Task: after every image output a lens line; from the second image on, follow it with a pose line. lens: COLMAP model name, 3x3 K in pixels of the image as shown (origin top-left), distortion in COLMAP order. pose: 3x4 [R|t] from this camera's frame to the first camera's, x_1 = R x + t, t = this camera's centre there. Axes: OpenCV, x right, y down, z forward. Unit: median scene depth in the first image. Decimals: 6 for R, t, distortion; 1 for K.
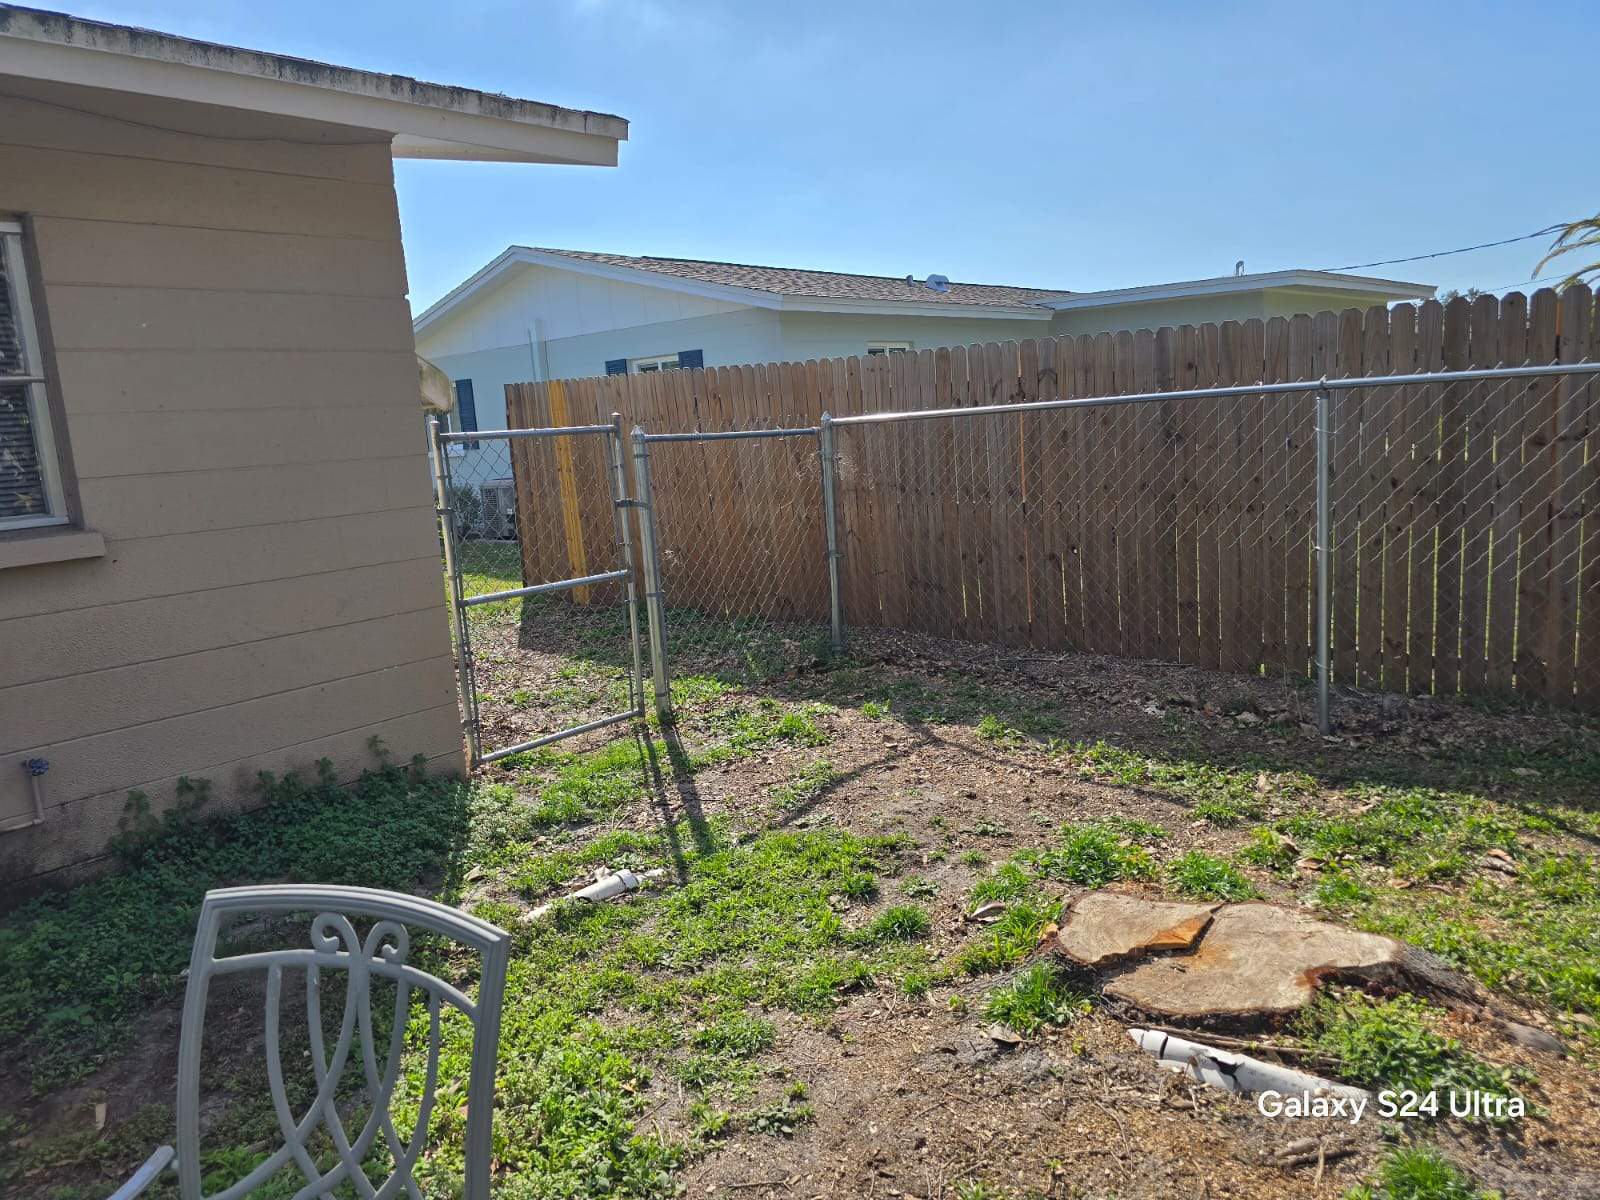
lens RADIAL K [[1062.8, 0, 808.6], [0, 1062.8, 596.9], [0, 0, 1]] dist [0.049020, -0.046996]
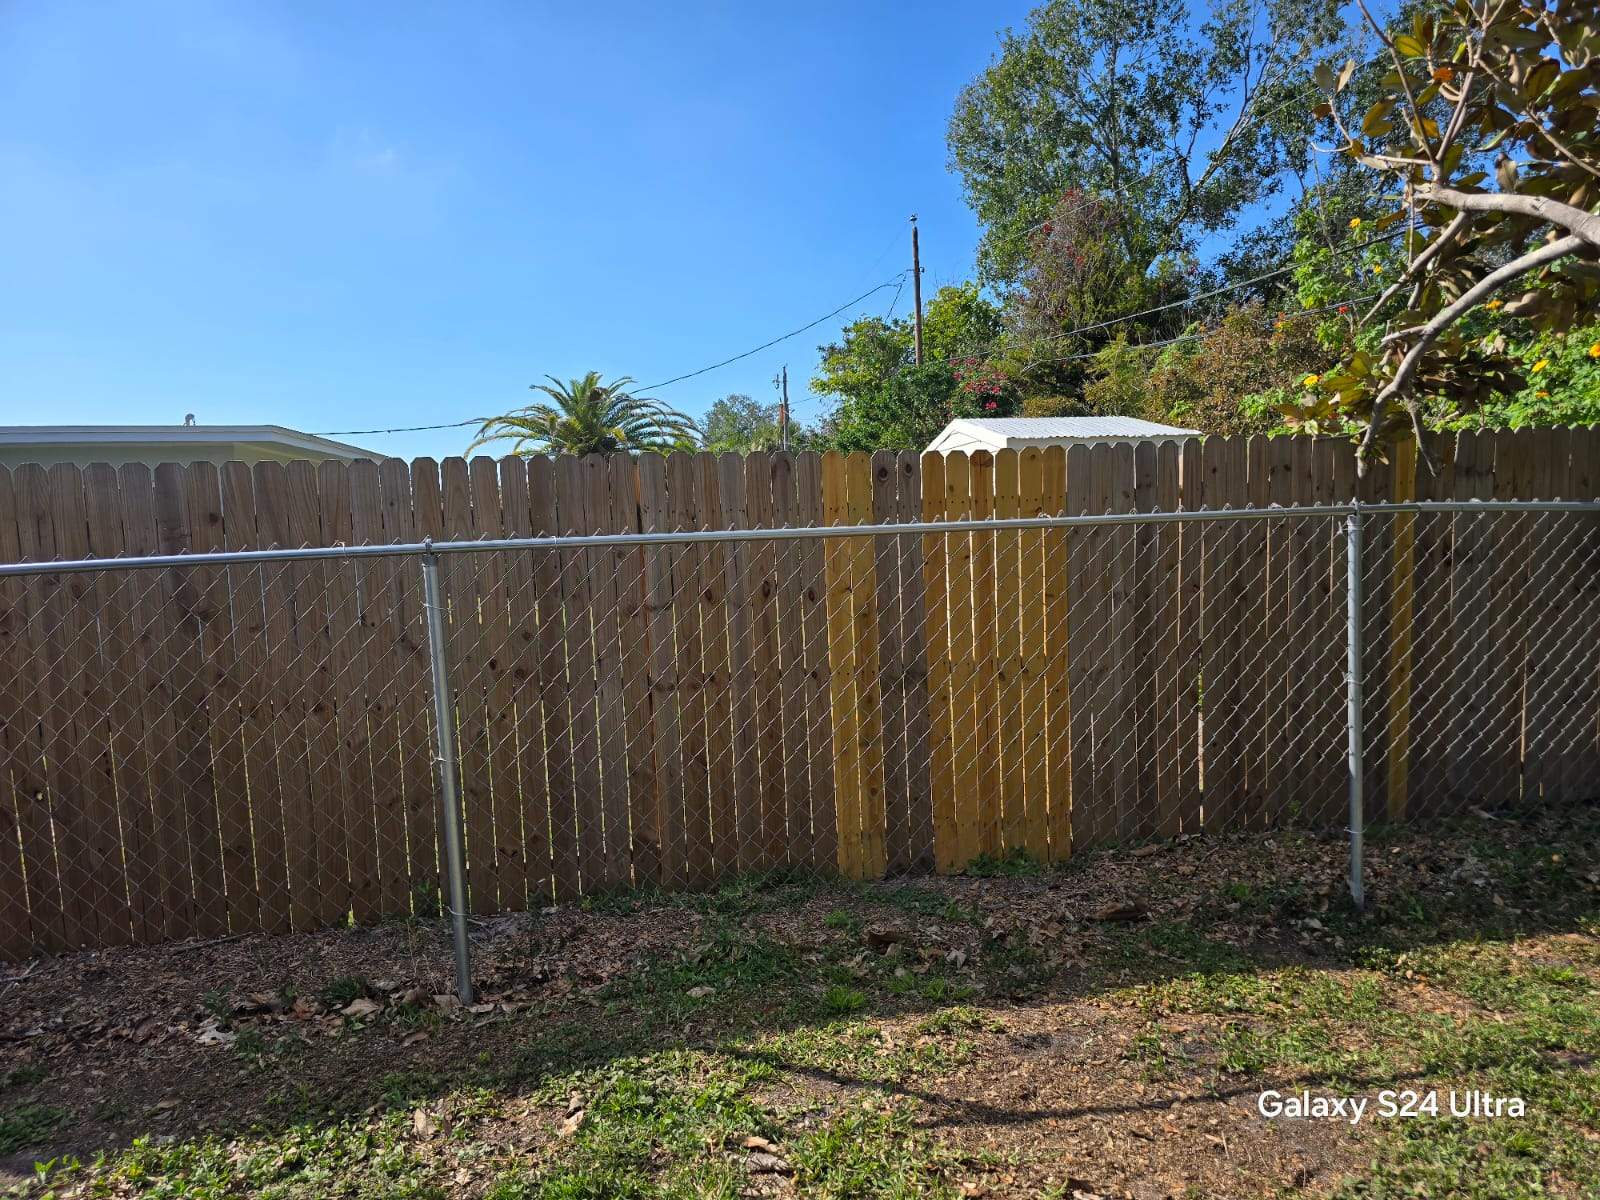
lens RADIAL K [[1062.8, 0, 808.6], [0, 1062.8, 596.9], [0, 0, 1]] dist [0.049020, -0.046996]
pose [[0.619659, -0.017617, 0.784673, 0.039937], [0.135356, 0.987168, -0.084727, -0.053439], [-0.773112, 0.158712, 0.614092, 0.283737]]
